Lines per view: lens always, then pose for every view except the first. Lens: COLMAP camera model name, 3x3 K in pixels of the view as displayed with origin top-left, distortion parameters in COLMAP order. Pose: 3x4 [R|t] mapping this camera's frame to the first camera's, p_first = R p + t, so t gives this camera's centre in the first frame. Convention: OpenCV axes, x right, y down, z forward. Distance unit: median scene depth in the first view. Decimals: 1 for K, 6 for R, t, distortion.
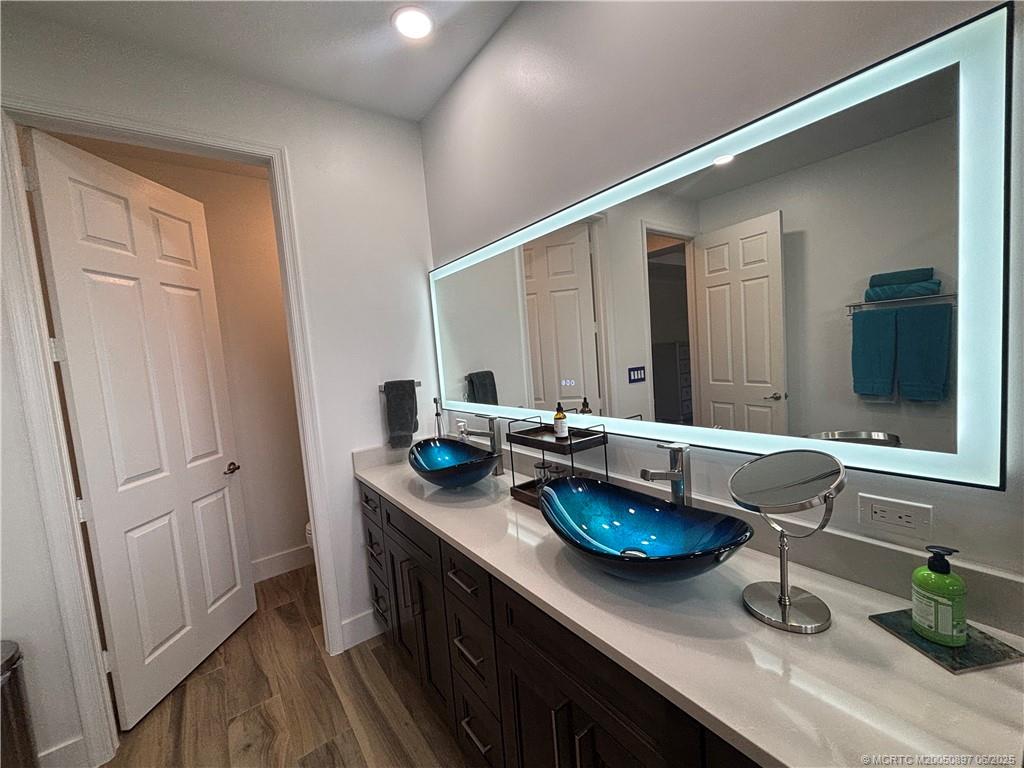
lens RADIAL K [[413.0, 0, 516.2], [0, 413.0, 384.6], [0, 0, 1]] dist [0.006890, -0.000130]
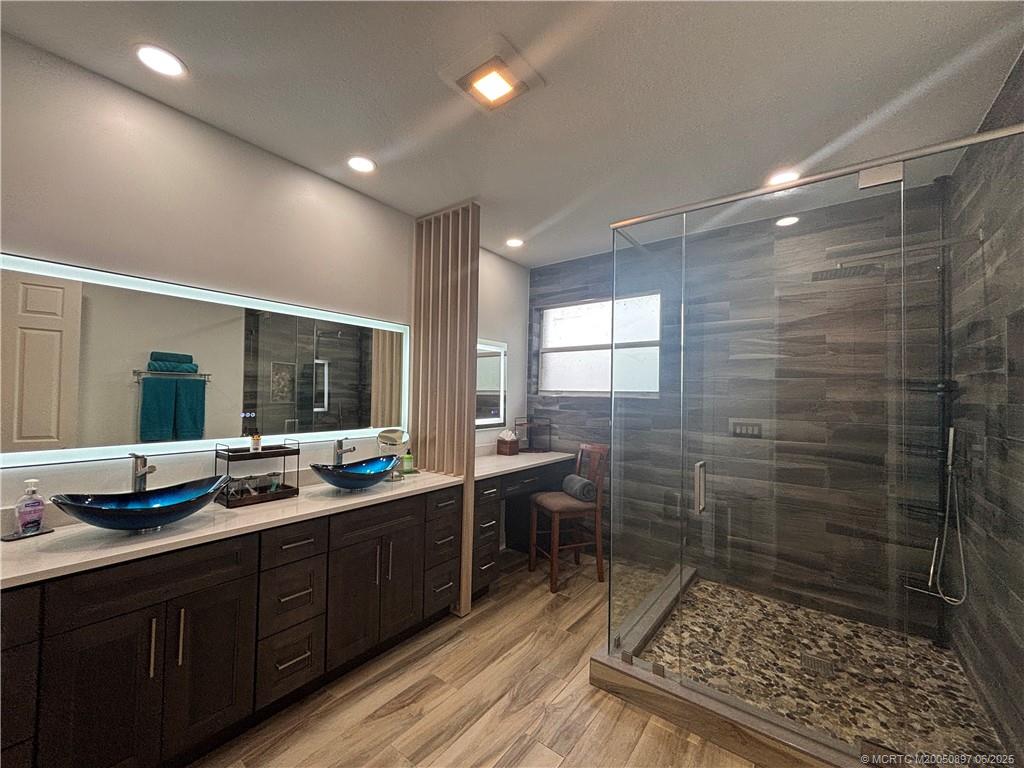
lens RADIAL K [[413.0, 0, 514.0], [0, 413.0, 385.1], [0, 0, 1]] dist [0.006890, -0.000130]
pose [[-0.268055, 0.088993, 0.959285, -0.741327], [0.075913, 0.994580, -0.071055, 0.028692], [-0.960408, 0.053775, -0.273358, 0.251542]]
